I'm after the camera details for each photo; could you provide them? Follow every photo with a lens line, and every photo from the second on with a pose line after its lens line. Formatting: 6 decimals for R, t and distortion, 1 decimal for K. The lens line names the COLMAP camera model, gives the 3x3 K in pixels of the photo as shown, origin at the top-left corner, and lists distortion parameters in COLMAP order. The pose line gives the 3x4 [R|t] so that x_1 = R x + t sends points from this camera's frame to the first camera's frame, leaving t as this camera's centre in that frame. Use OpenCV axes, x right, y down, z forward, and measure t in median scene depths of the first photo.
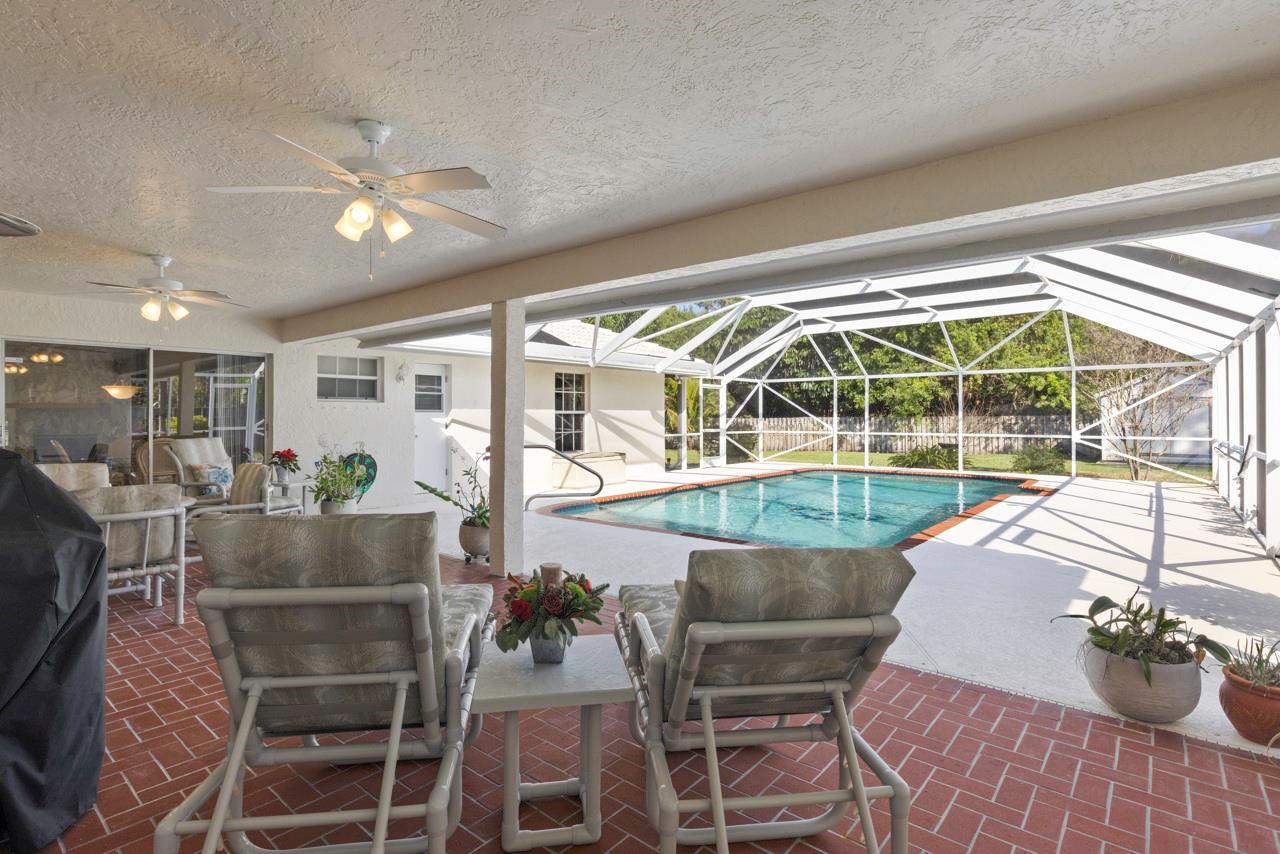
lens RADIAL K [[624.7, 0, 642.6], [0, 624.7, 419.1], [0, 0, 1]] dist [0.000810, 0.000231]
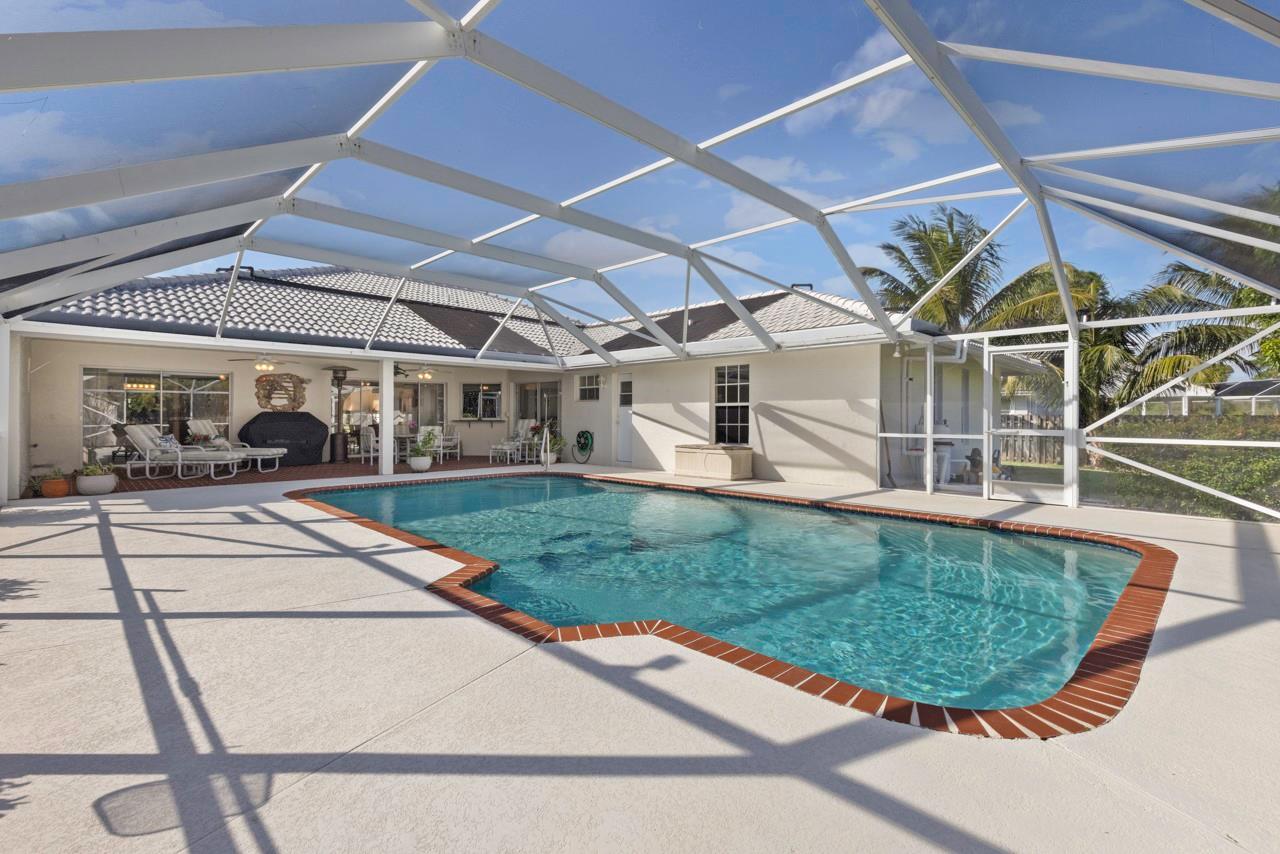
lens RADIAL K [[574.5, 0, 643.6], [0, 574.5, 422.4], [0, 0, 1]] dist [0.013299, -0.000258]
pose [[-0.090789, 0.023842, -0.995585, 0.802418], [0.002399, 0.999716, 0.023722, -0.004397], [0.995867, -0.000235, -0.090821, 0.932547]]
